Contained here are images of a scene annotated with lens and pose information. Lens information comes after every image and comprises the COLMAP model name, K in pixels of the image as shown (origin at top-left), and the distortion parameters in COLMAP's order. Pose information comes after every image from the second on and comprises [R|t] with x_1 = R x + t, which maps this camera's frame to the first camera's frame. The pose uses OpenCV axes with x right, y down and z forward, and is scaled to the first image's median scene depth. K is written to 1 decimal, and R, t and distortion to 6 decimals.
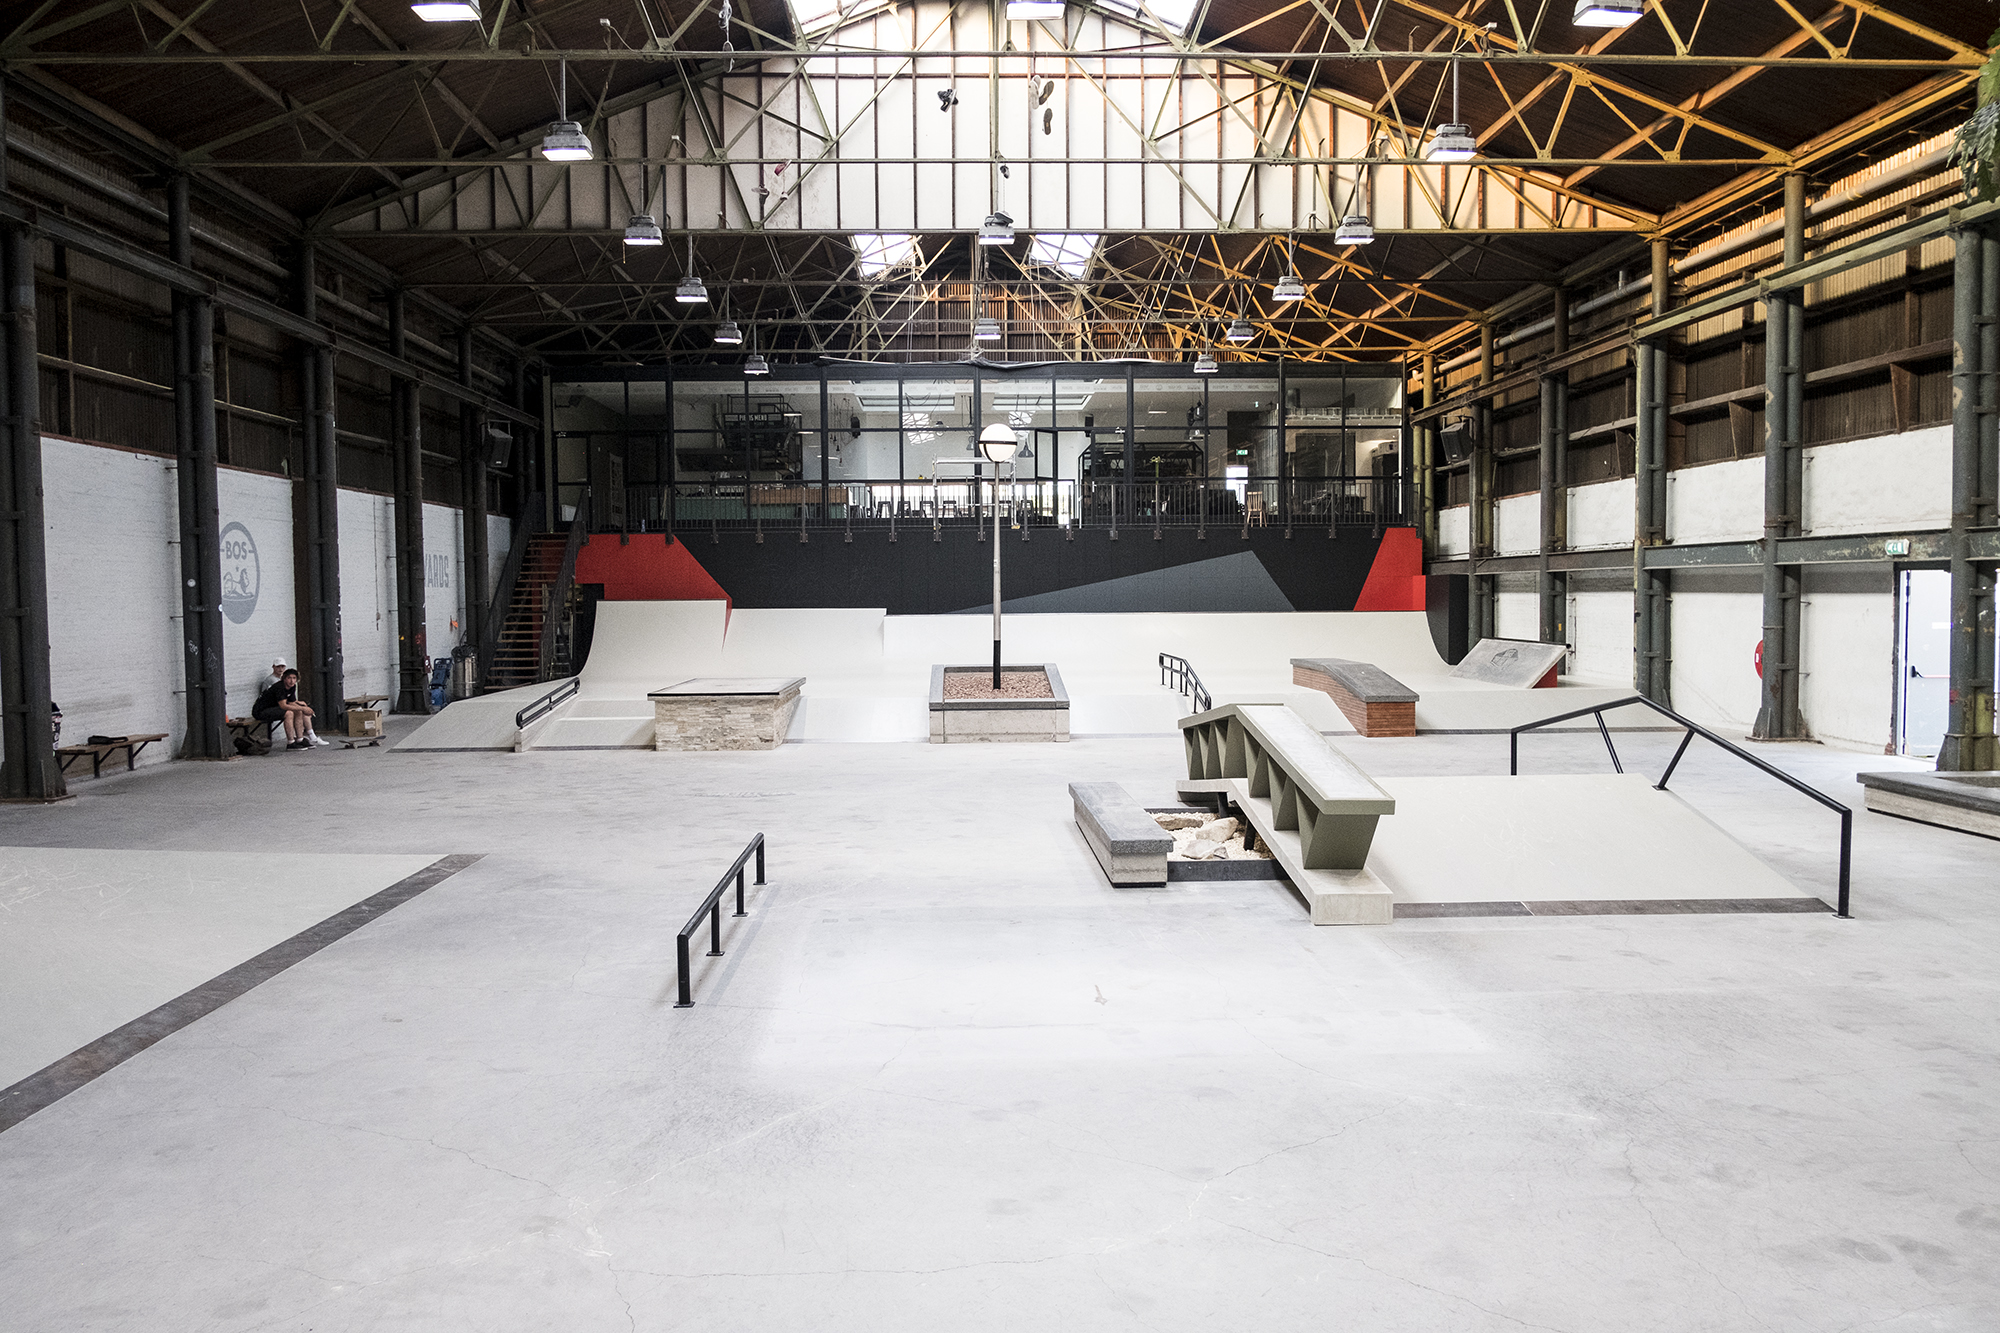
lens RADIAL K [[1566.9, 0, 1005.5], [0, 1566.9, 669.7], [0, 0, 1]] dist [-0.003438, 0.001350]
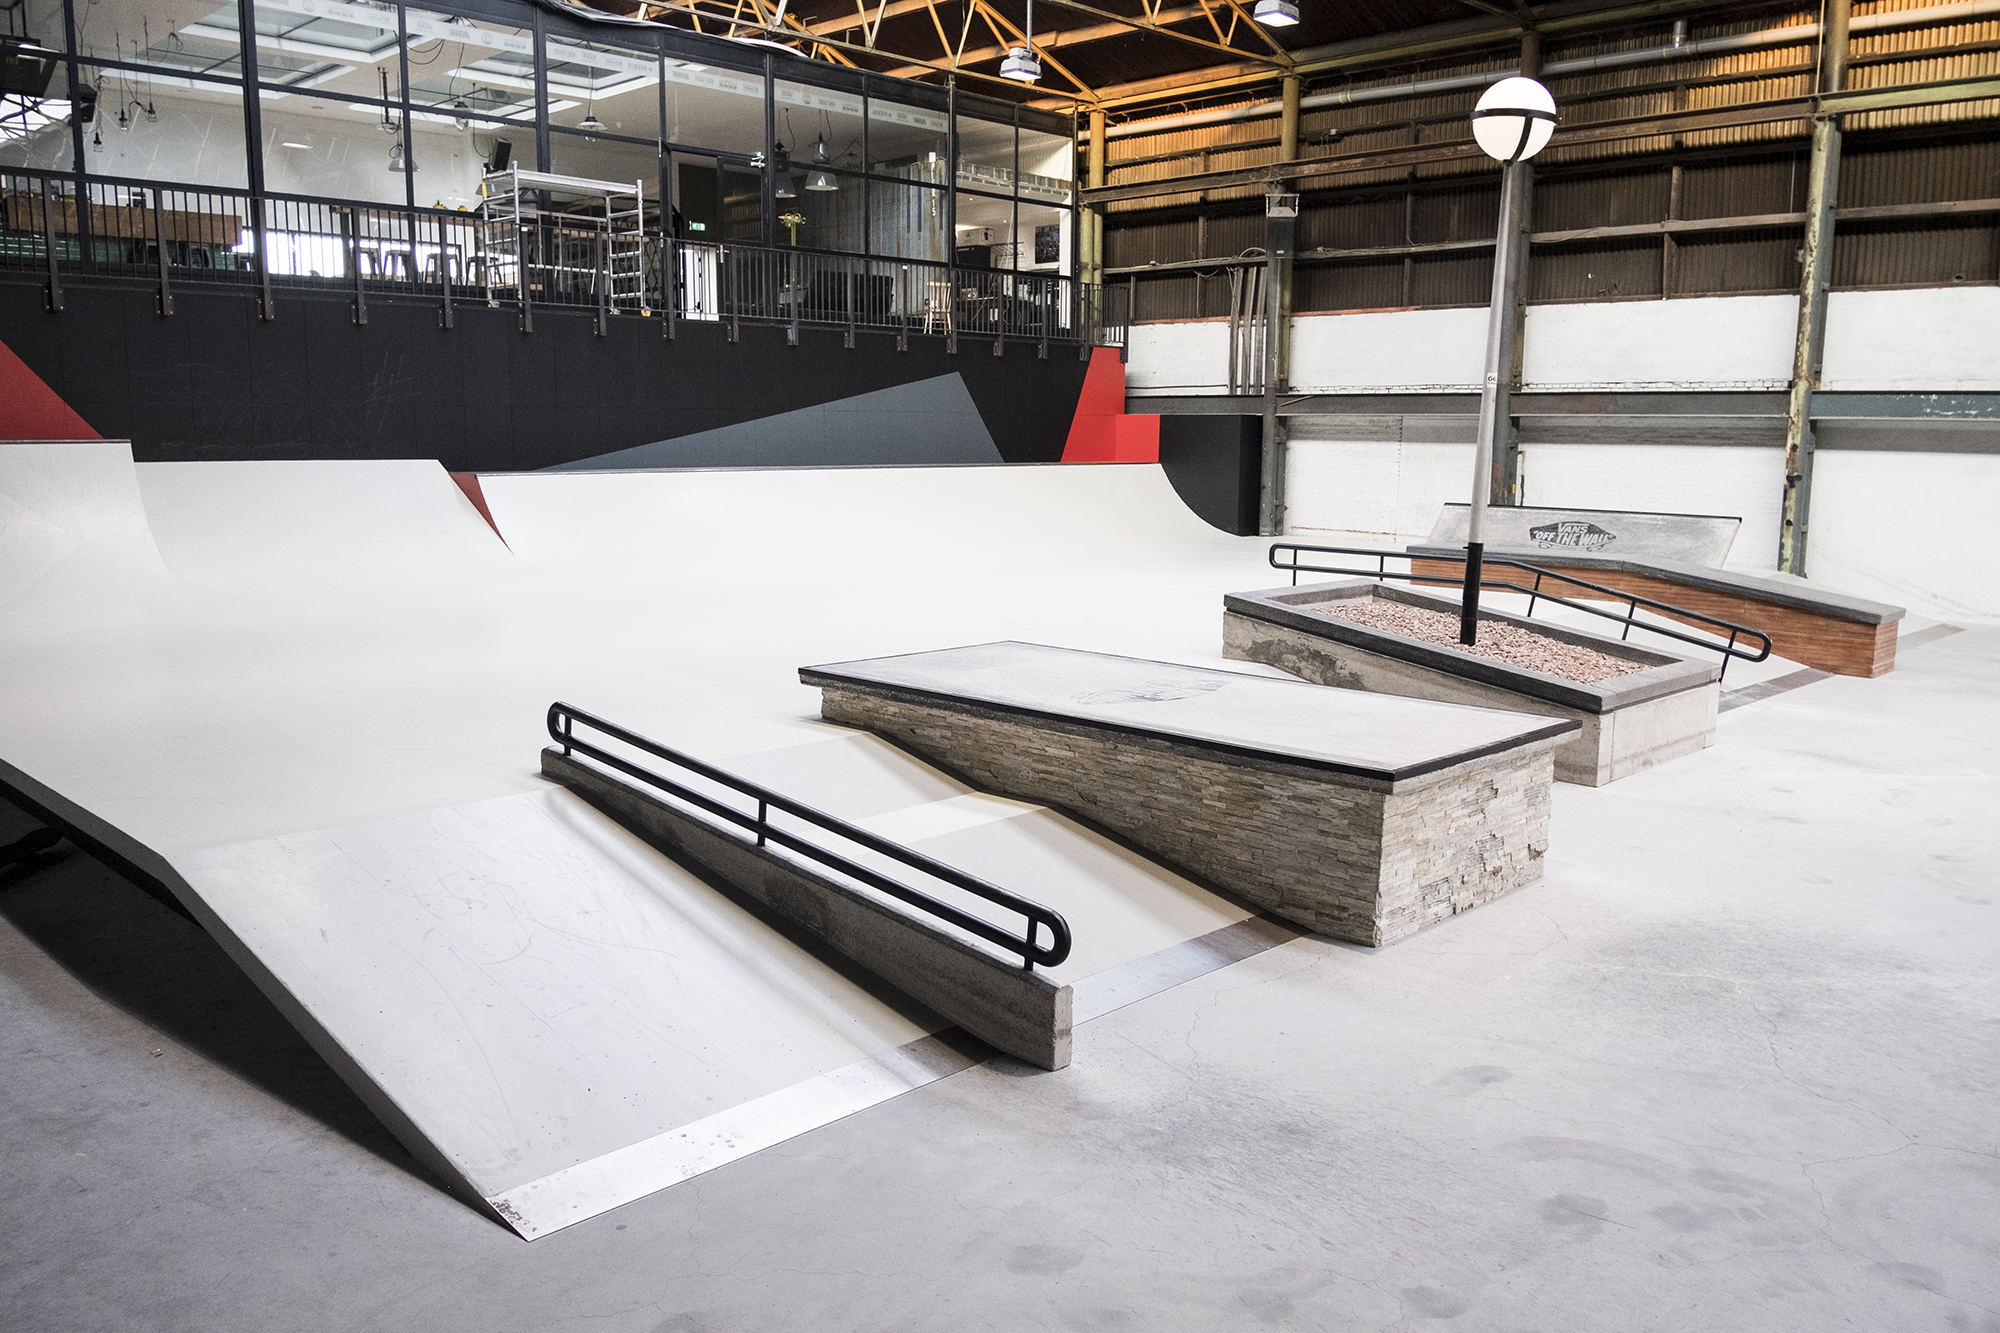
lens RADIAL K [[1553.1, 0, 988.5], [0, 1553.1, 682.5], [0, 0, 1]] dist [-0.023175, -0.006659]
pose [[0.726829, -0.098702, 0.679690, -0.296305], [0.019388, 0.992174, 0.123347, -0.025767], [-0.686545, -0.076474, 0.723054, 0.501626]]
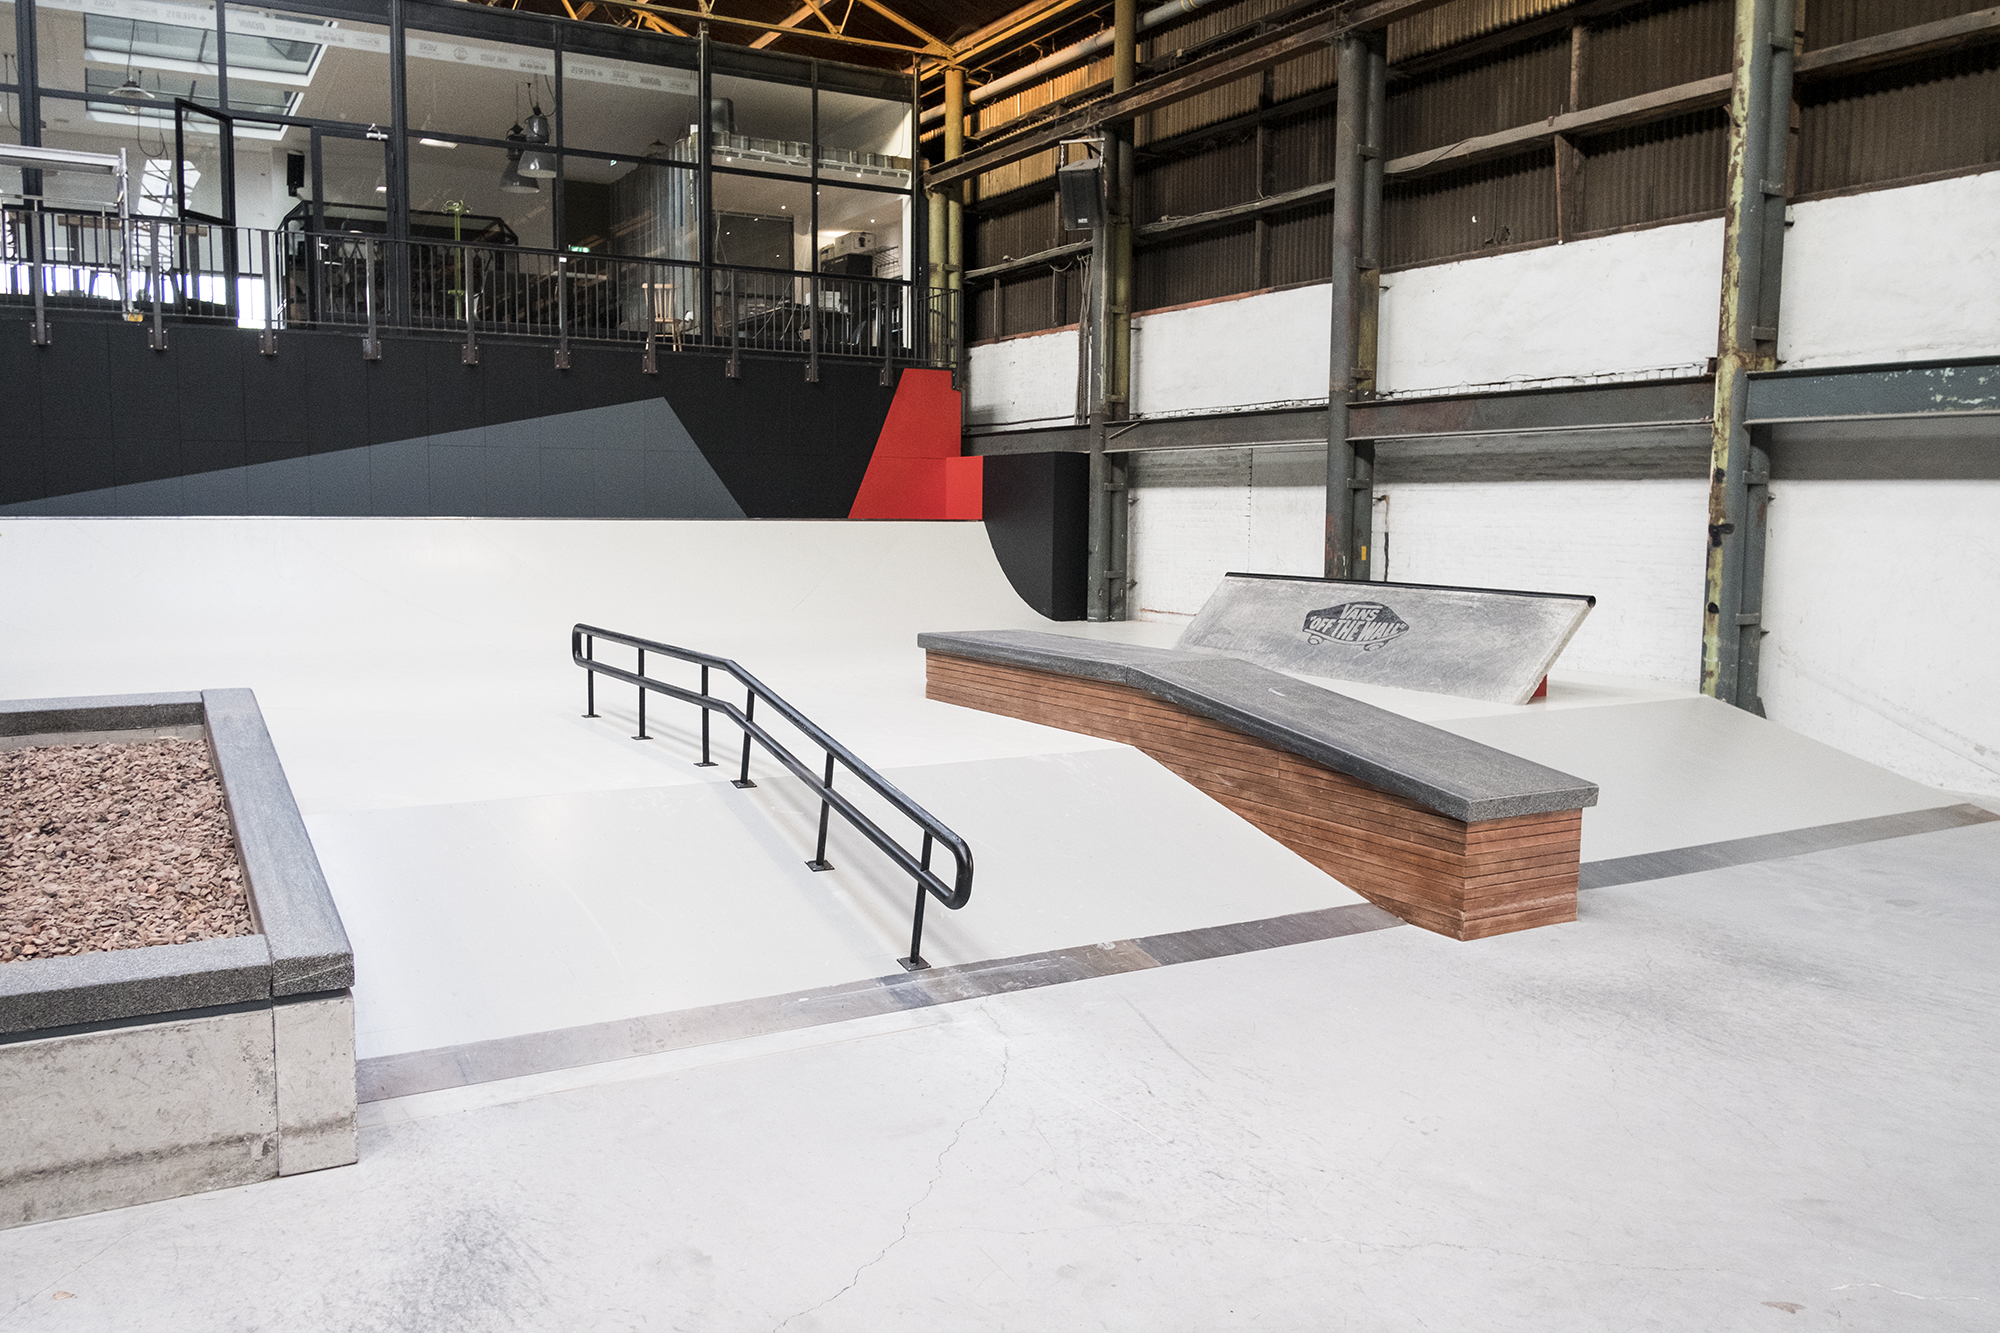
lens RADIAL K [[1553.1, 0, 1003.8], [0, 1553.1, 672.0], [0, 0, 1]] dist [-0.023175, -0.006659]
pose [[0.881028, -0.033278, 0.471893, 0.014510], [0.007256, 0.998356, 0.056859, -0.014850], [-0.473009, -0.046671, 0.879821, 0.501370]]
